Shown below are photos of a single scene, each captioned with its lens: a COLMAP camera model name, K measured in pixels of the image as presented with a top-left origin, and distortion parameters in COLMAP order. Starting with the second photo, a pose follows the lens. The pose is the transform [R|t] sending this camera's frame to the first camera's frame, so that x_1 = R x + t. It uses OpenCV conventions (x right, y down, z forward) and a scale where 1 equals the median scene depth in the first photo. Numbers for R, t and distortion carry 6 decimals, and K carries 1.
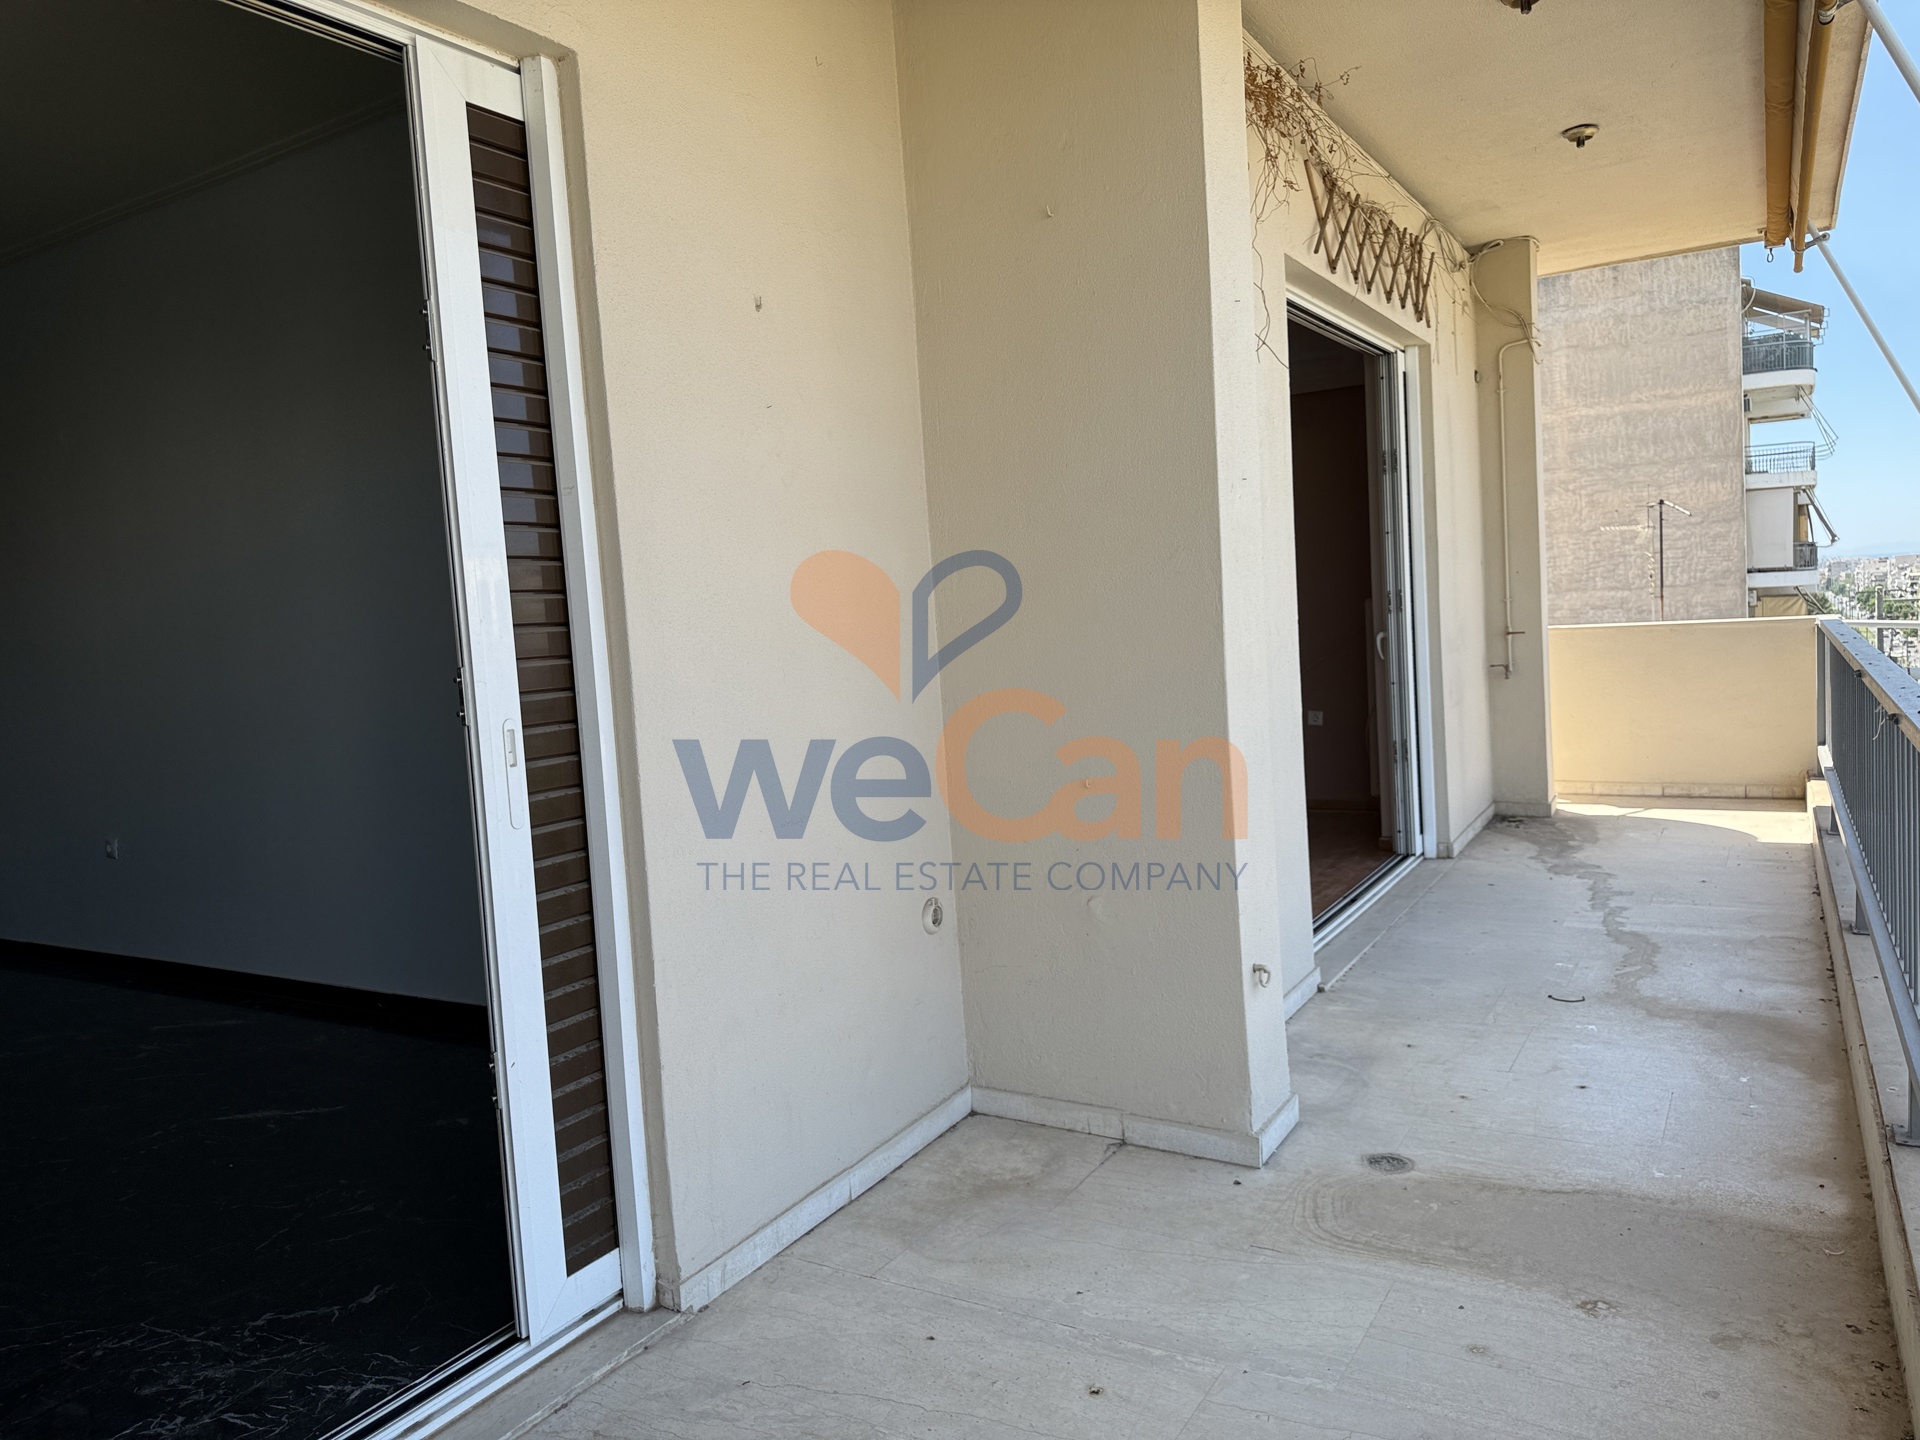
lens RADIAL K [[1352.9, 0, 946.6], [0, 1352.9, 710.6], [0, 0, 1]] dist [0.067609, -0.089392]
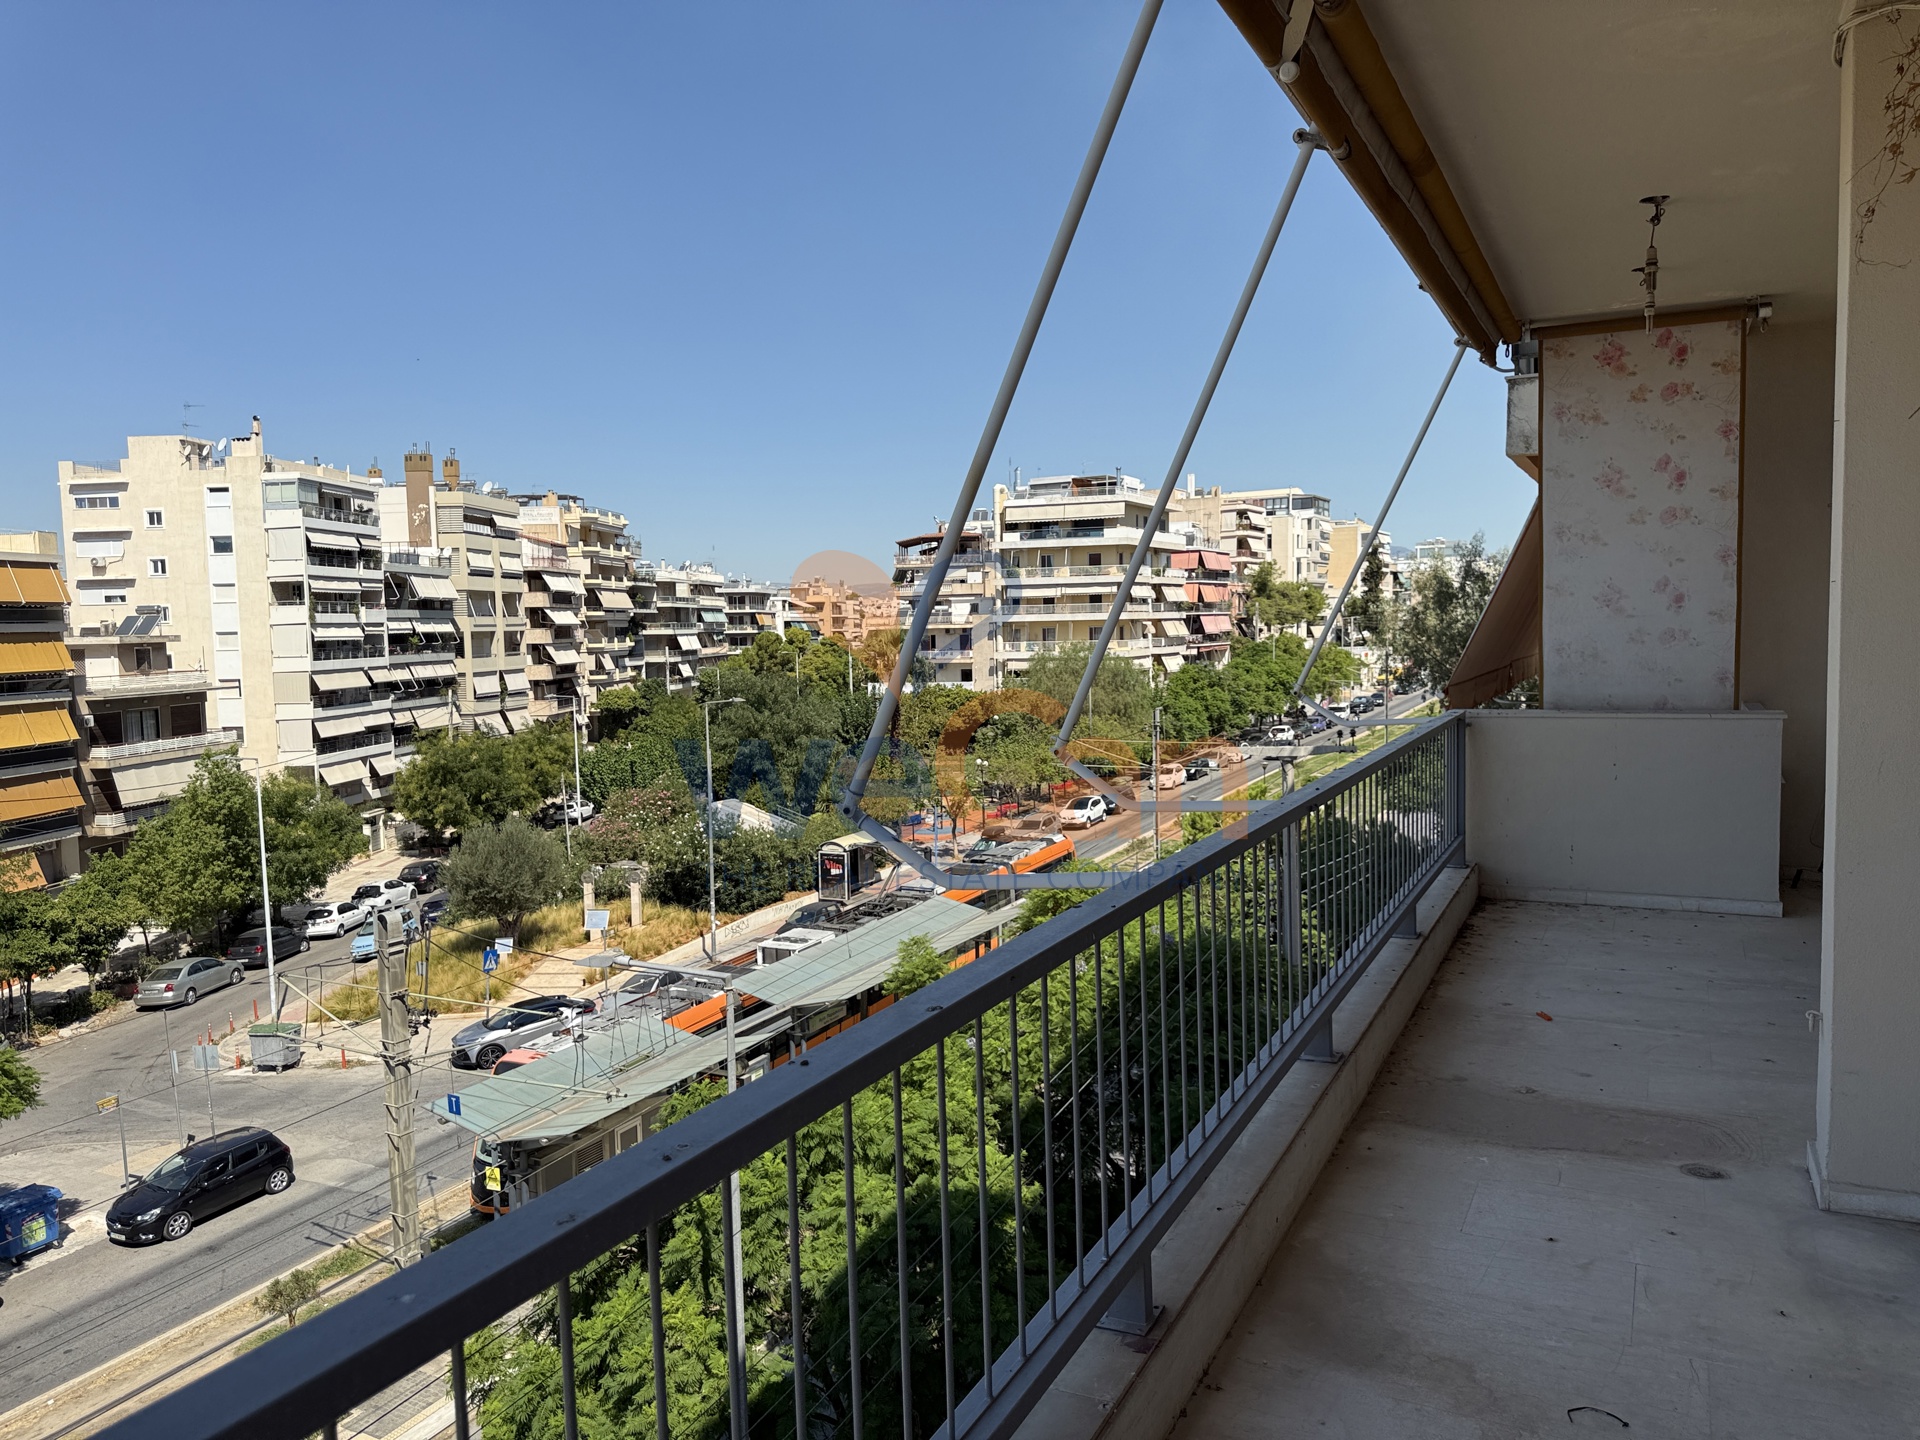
lens RADIAL K [[1352.9, 0, 960.7], [0, 1352.9, 734.1], [0, 0, 1]] dist [0.067609, -0.089392]
pose [[-0.993492, 0.093630, -0.064855, 0.827018], [0.082337, 0.983831, 0.159050, -0.233647], [0.078698, 0.152675, -0.985138, 1.698364]]
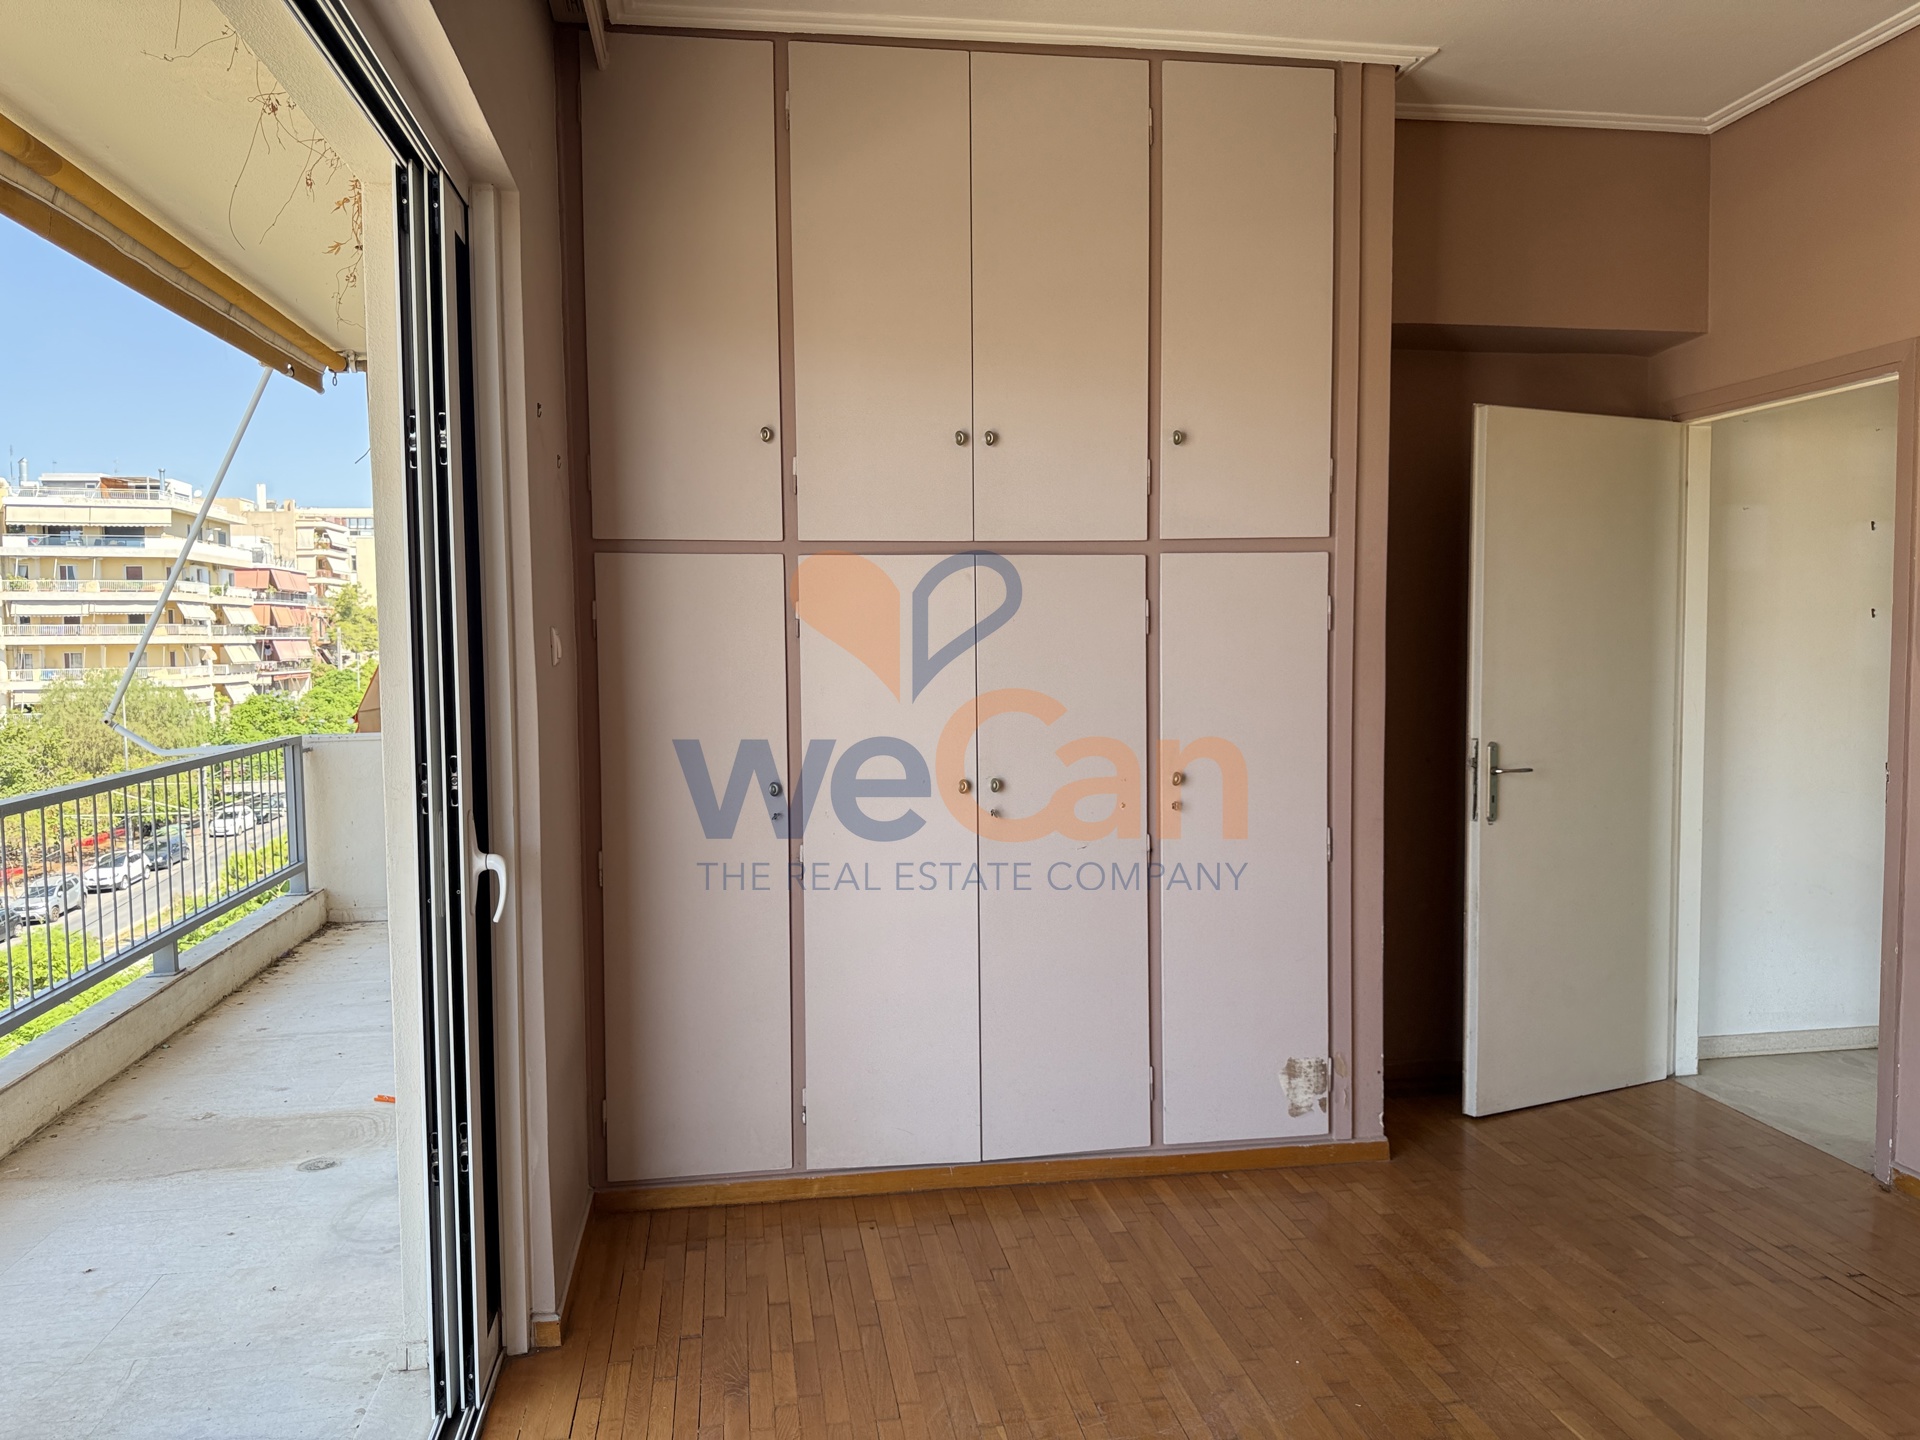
lens RADIAL K [[1352.9, 0, 969.8], [0, 1352.9, 720.9], [0, 0, 1]] dist [0.067609, -0.089392]
pose [[-0.756970, 0.113298, -0.643553, 0.521612], [0.011917, 0.987084, 0.159760, -0.215570], [0.653341, 0.113264, -0.748543, 1.879241]]
